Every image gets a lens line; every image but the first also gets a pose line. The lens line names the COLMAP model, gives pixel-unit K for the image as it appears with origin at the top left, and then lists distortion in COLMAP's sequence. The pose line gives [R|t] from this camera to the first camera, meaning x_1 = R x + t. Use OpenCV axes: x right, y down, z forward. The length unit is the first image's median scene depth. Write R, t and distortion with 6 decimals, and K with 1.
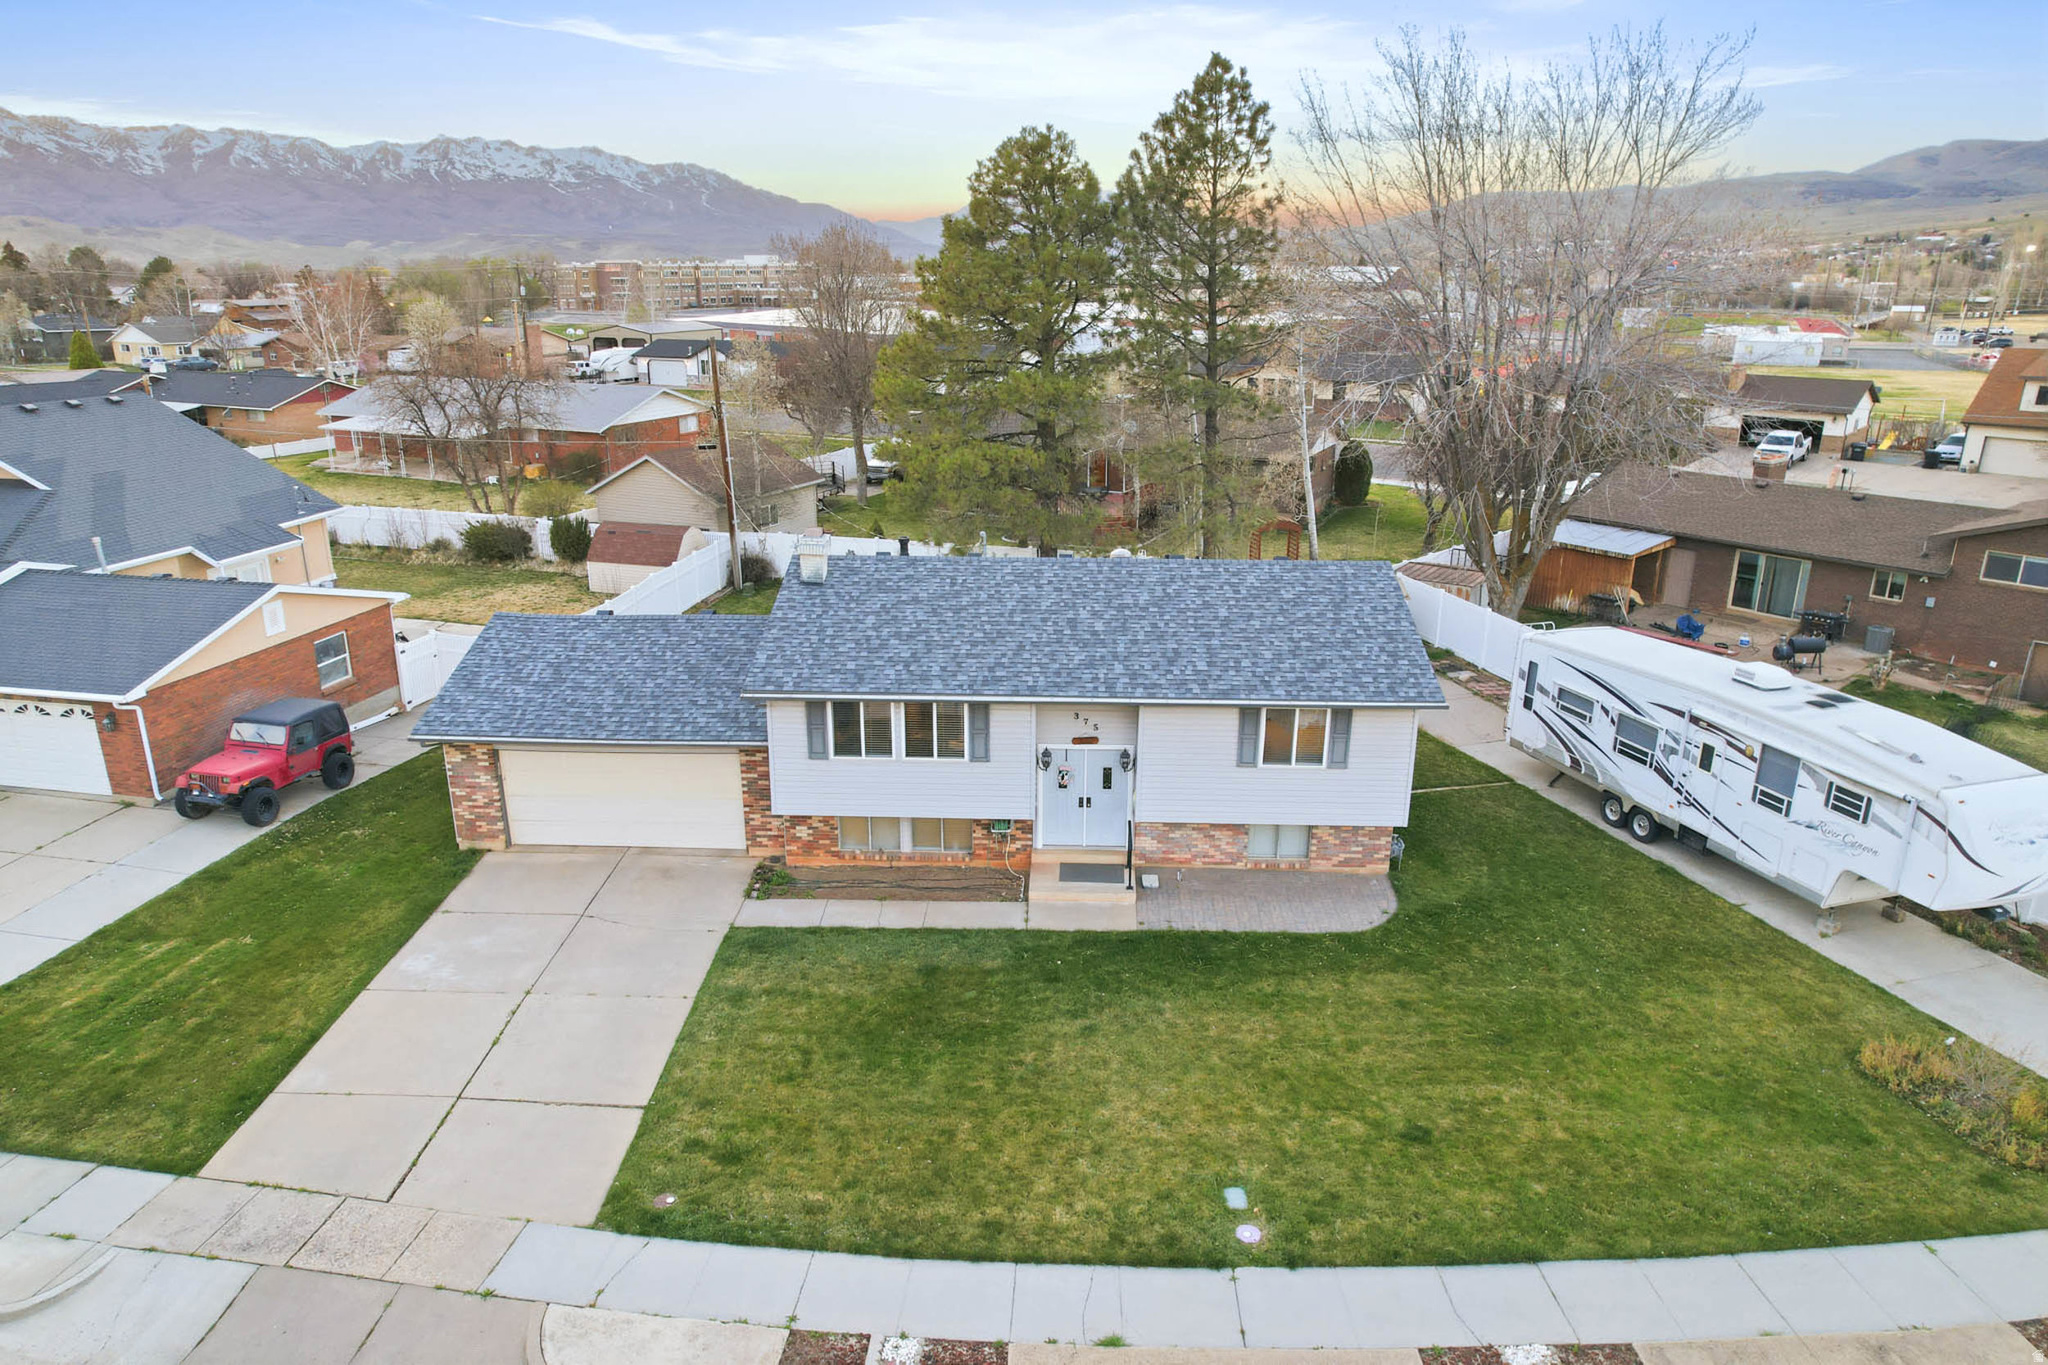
lens RADIAL K [[1313.5, 0, 1019.4], [0, 1313.5, 674.2], [0, 0, 1]] dist [-0.076536, 0.068524]
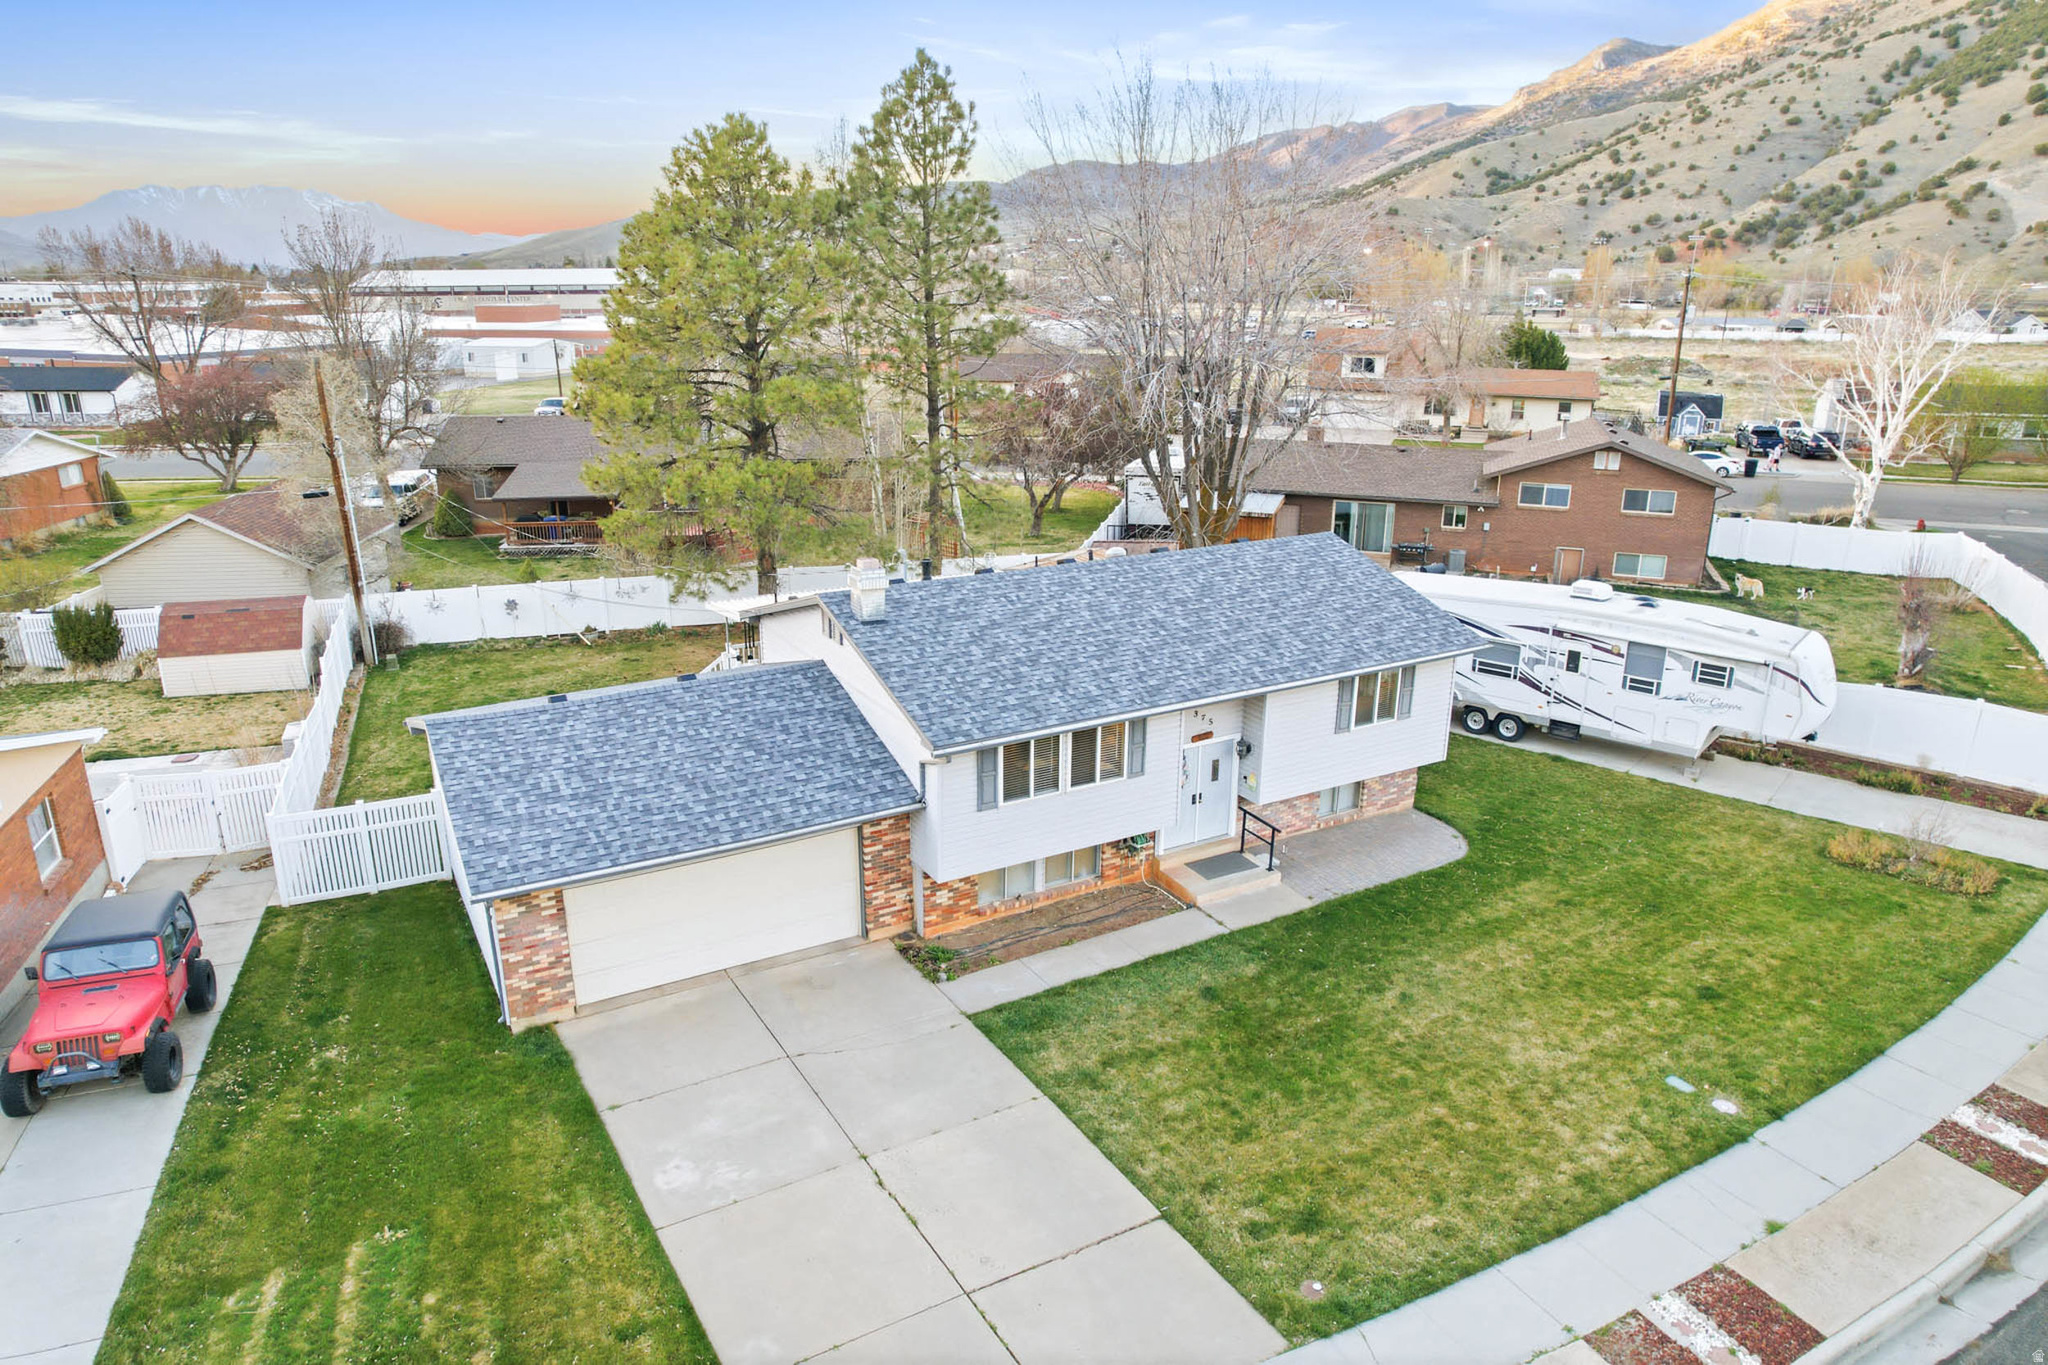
lens RADIAL K [[1313.5, 0, 1019.4], [0, 1313.5, 674.2], [0, 0, 1]] dist [-0.076536, 0.068524]
pose [[0.849058, -0.155996, 0.504744, -0.561393], [0.156523, 0.986794, 0.041682, -0.059667], [-0.504580, 0.043614, 0.862262, 0.203141]]
